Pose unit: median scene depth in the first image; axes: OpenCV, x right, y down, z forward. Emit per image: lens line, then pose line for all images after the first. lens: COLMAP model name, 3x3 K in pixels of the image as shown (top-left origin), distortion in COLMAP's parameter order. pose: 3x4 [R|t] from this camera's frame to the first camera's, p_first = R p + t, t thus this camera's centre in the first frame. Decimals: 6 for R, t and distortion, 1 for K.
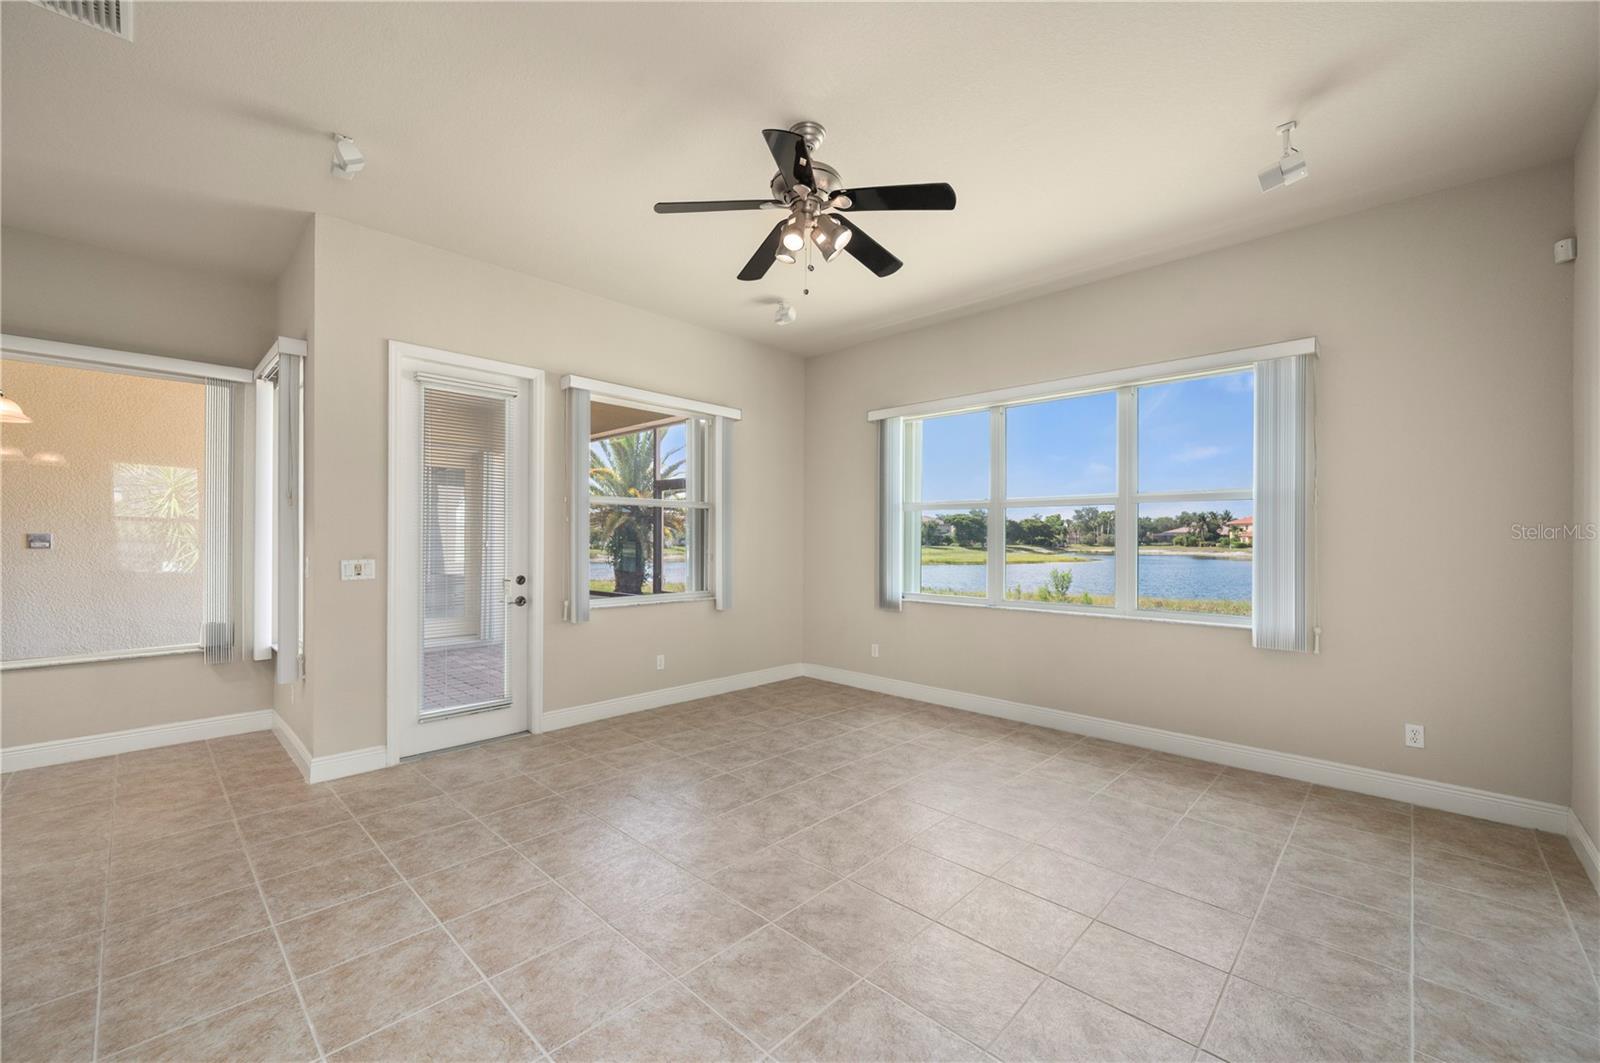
lens RADIAL K [[639.5, 0, 794.1], [0, 639.5, 540.9], [0, 0, 1]] dist [0.000853, -0.000277]
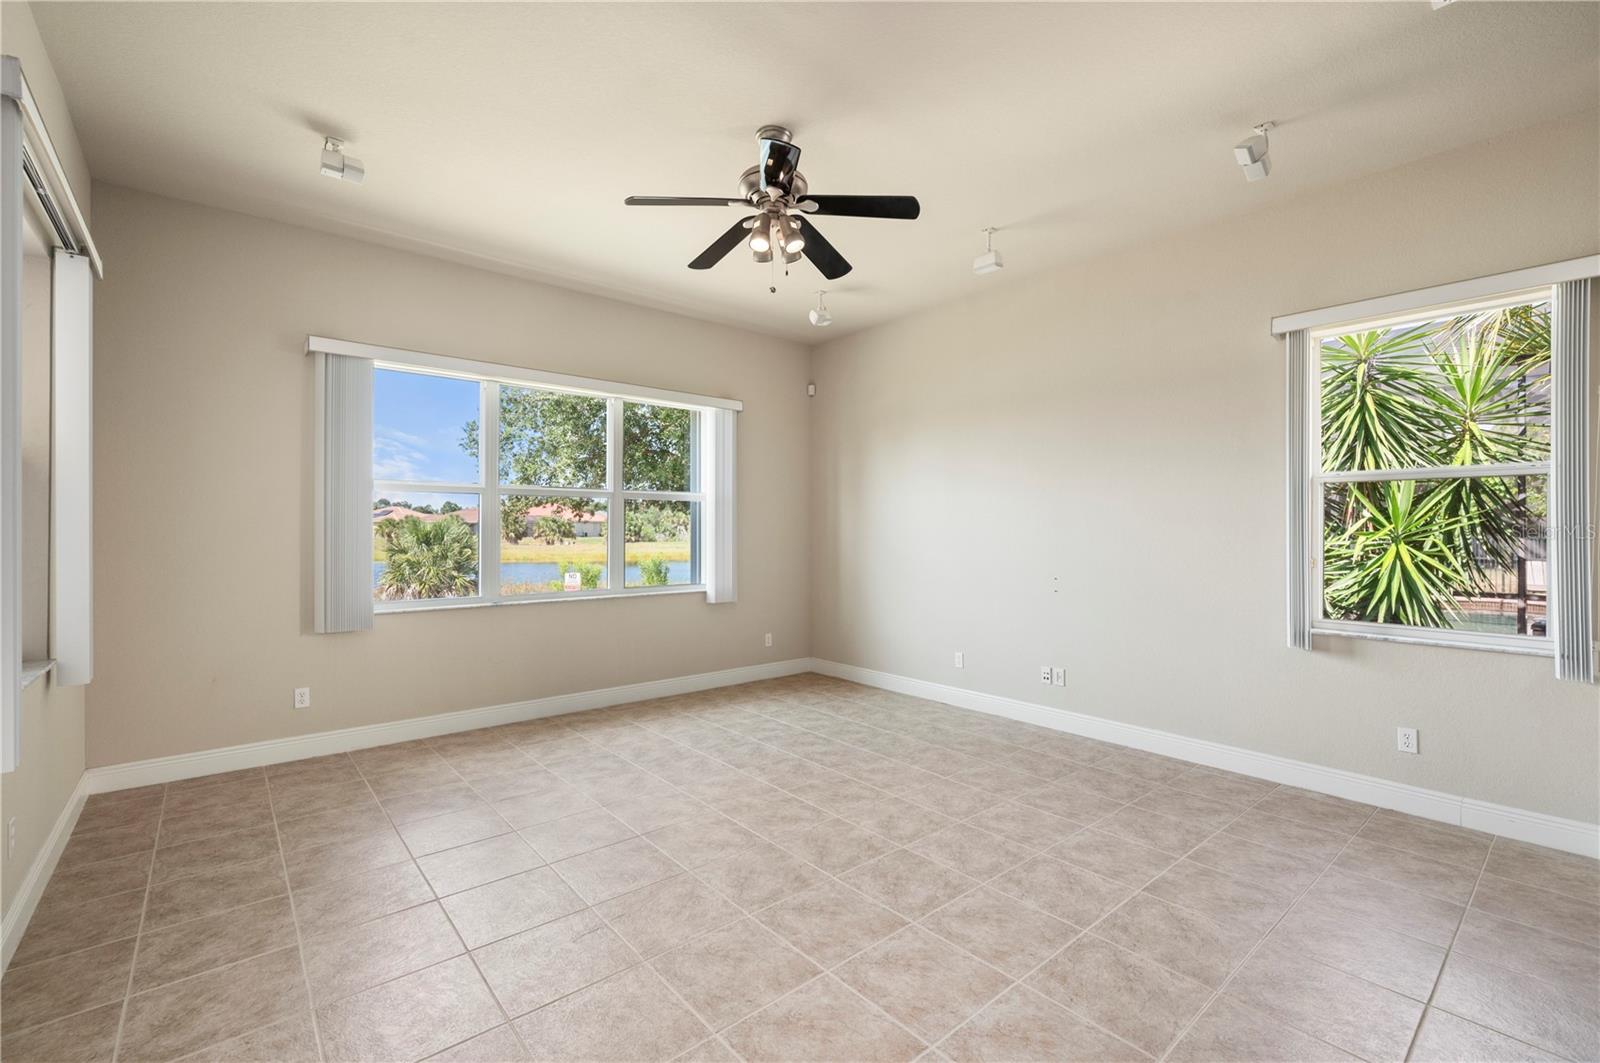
lens RADIAL K [[688.1, 0, 800.0], [0, 688.1, 531.5], [0, 0, 1]] dist [0.000444, 0.000286]
pose [[0.104518, -0.006368, 0.994503, -0.697778], [0.001420, 0.999979, 0.006253, -0.005861], [-0.994522, 0.000759, 0.104525, 0.545242]]
